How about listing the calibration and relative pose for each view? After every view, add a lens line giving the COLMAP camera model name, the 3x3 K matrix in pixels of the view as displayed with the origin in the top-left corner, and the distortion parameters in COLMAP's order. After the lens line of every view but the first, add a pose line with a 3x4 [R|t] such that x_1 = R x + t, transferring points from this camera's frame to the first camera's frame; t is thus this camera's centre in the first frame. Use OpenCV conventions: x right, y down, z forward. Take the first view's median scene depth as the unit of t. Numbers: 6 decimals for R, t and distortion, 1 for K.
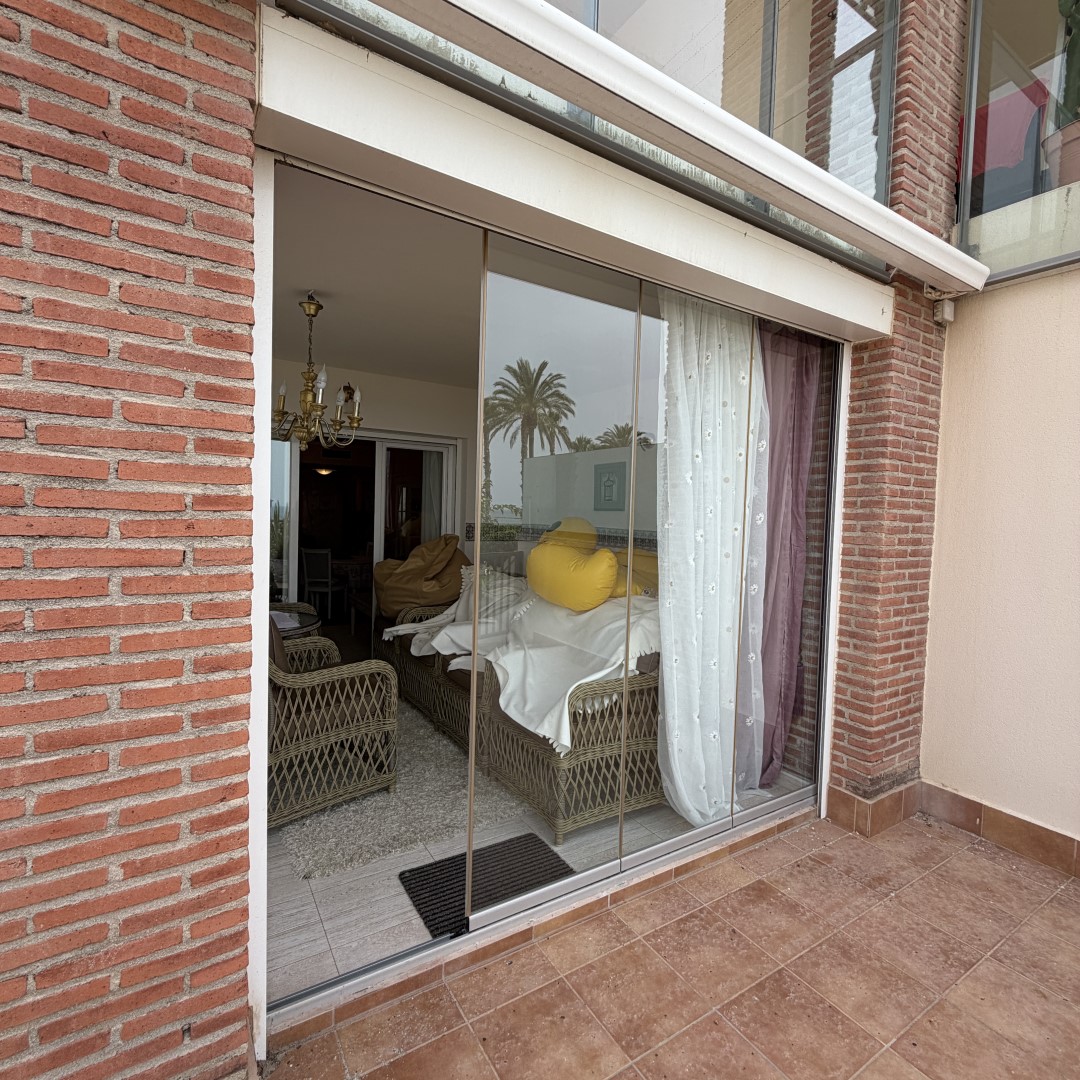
lens RADIAL K [[575.7, 0, 541.3], [0, 575.7, 537.2], [0, 0, 1]] dist [0.000546, 0.000045]
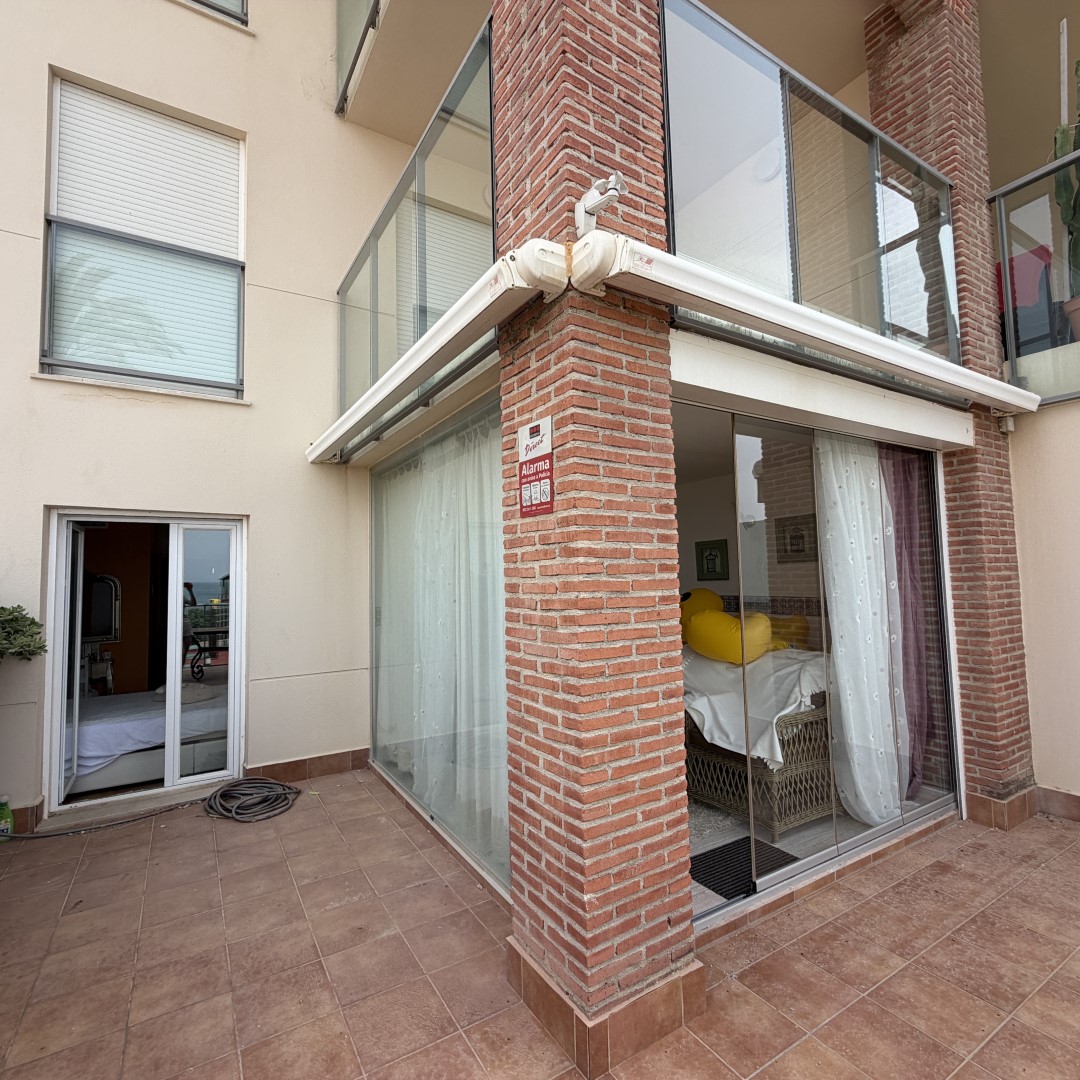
lens RADIAL K [[575.7, 0, 539.4], [0, 575.7, 541.0], [0, 0, 1]] dist [0.000546, 0.000045]
pose [[0.998518, -0.053515, -0.009913, -0.462174], [0.052132, 0.992760, -0.108216, -0.033898], [0.015633, 0.107539, 0.994078, -0.388123]]
